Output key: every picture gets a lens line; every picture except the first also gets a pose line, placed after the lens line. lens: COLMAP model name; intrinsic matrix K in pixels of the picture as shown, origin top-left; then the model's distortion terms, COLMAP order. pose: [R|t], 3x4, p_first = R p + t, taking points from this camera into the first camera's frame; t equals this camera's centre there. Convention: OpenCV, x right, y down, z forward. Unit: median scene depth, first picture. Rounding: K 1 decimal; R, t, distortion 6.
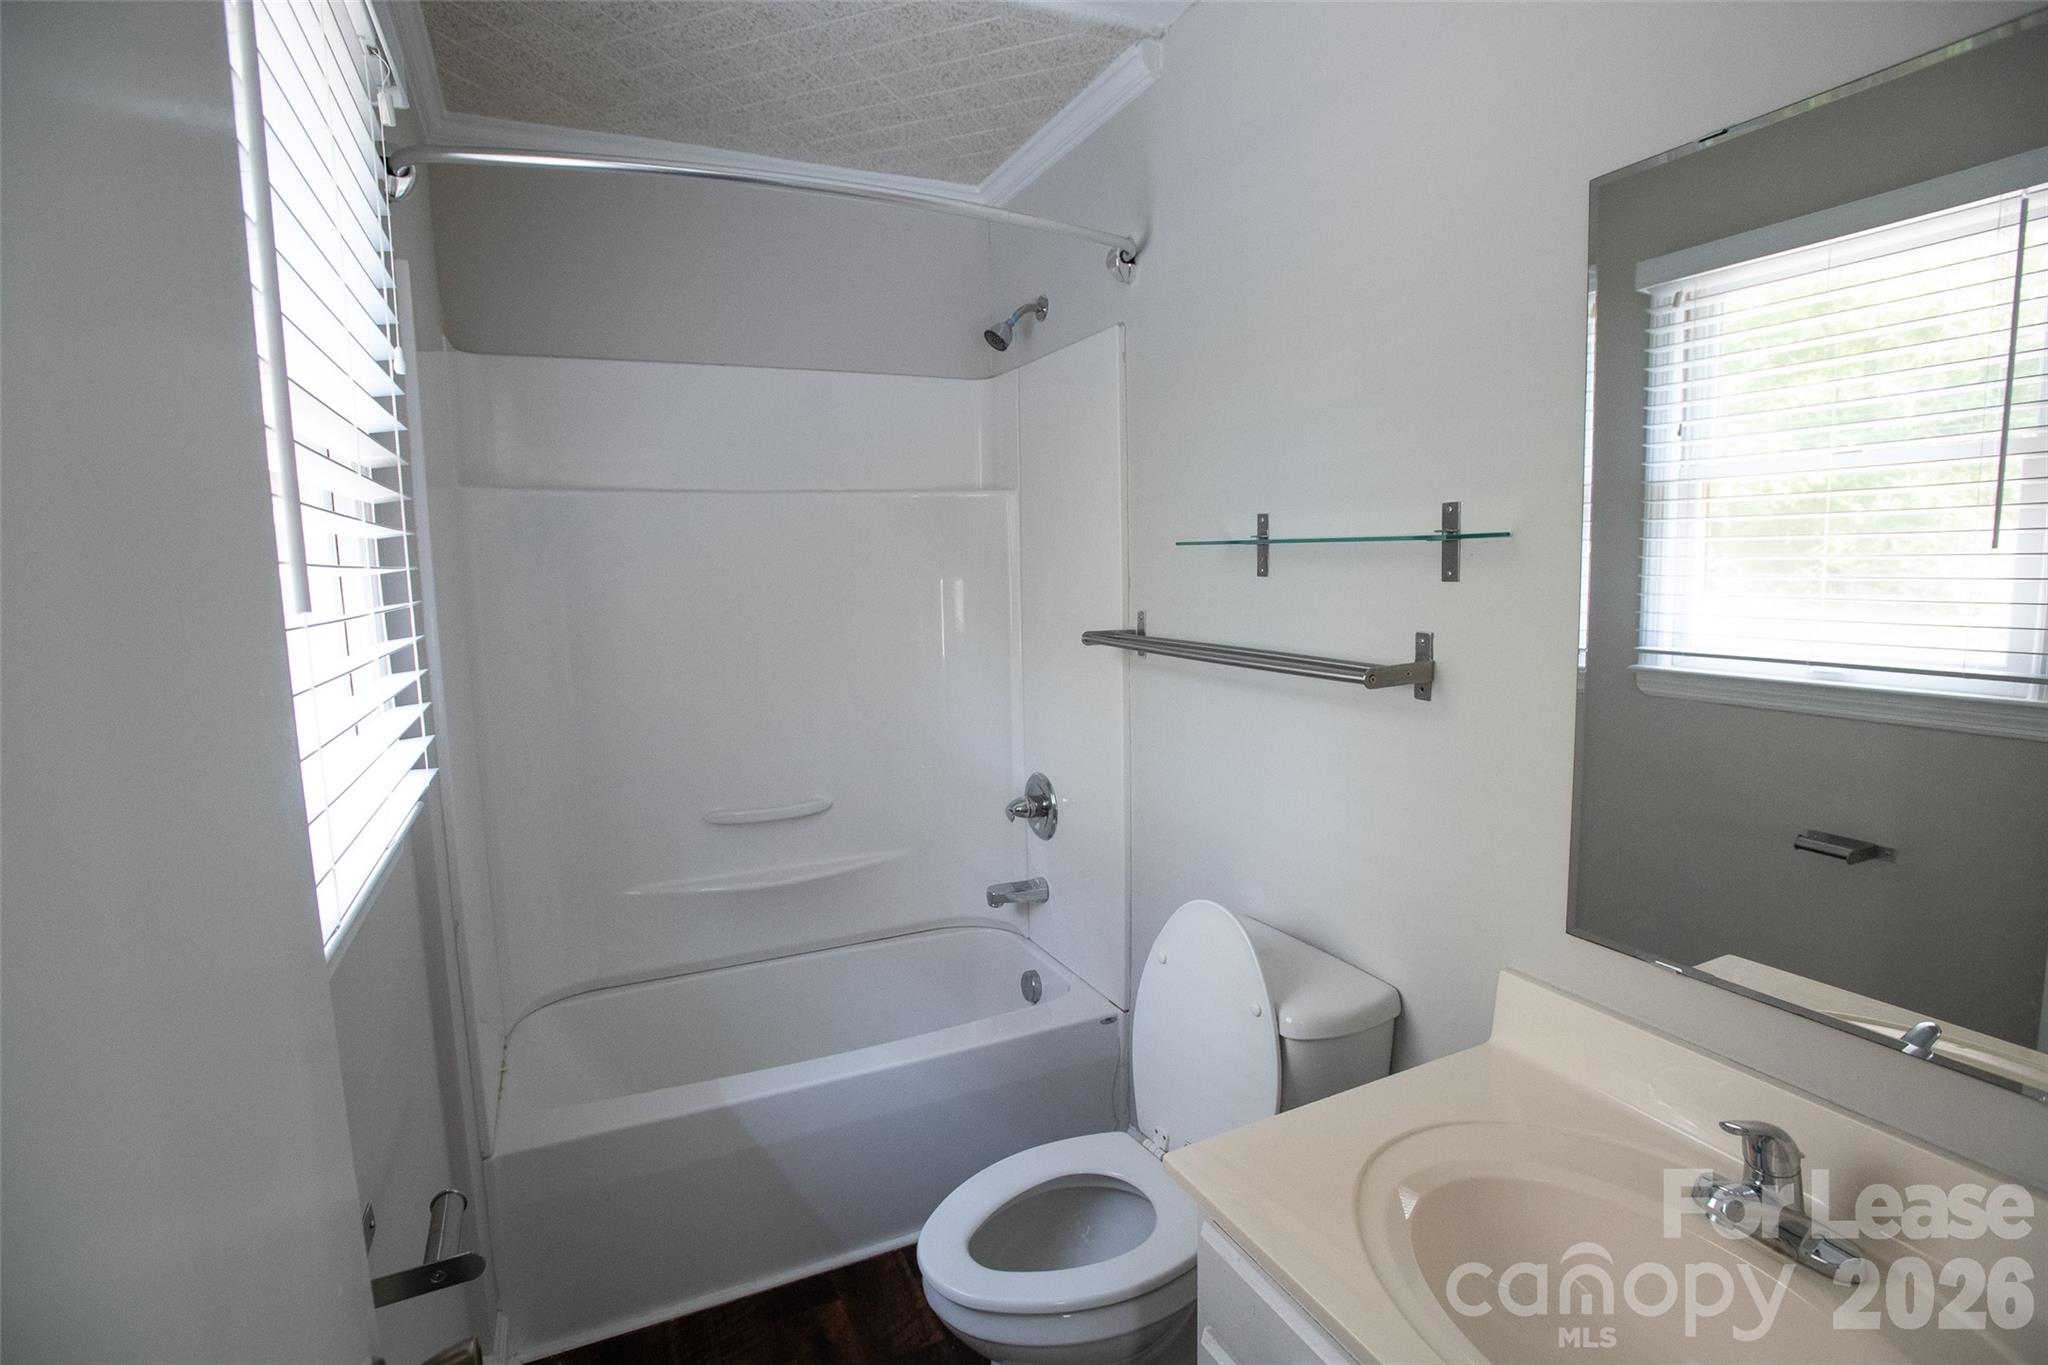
lens RADIAL K [[991.6, 0, 1024.0], [0, 991.6, 682.5], [0, 0, 1]] dist [-0.059312, -0.000065]
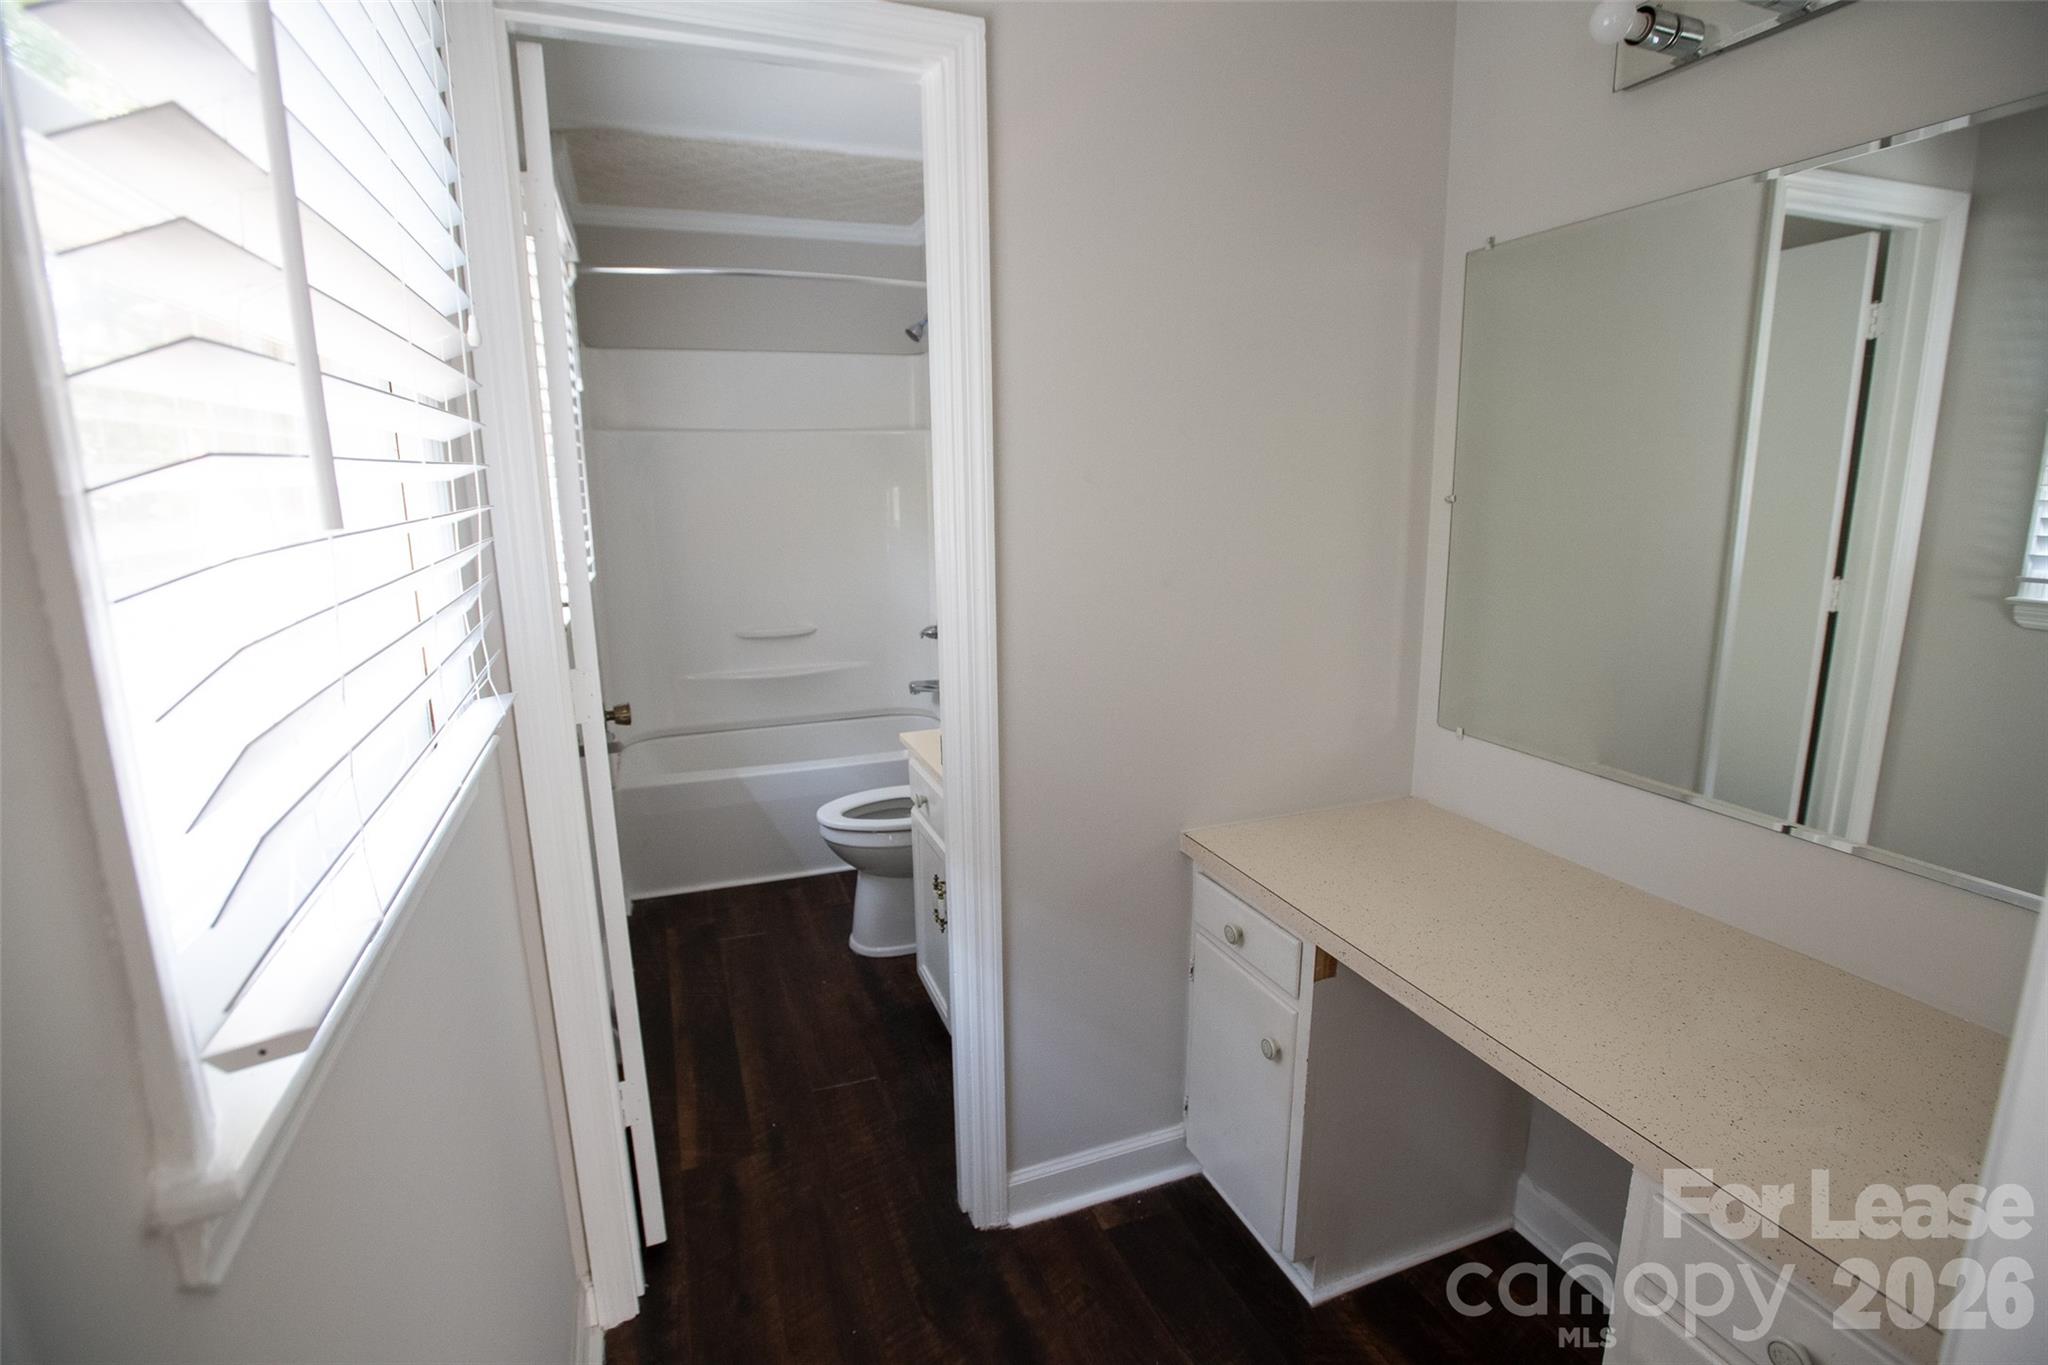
lens RADIAL K [[1010.0, 0, 1024.0], [0, 1010.0, 682.5], [0, 0, 1]] dist [-0.001891, -0.000087]
pose [[0.997851, 0.030767, -0.057843, 0.248958], [-0.025736, 0.995981, 0.085791, 0.064142], [0.060250, -0.084118, 0.994633, -0.628518]]
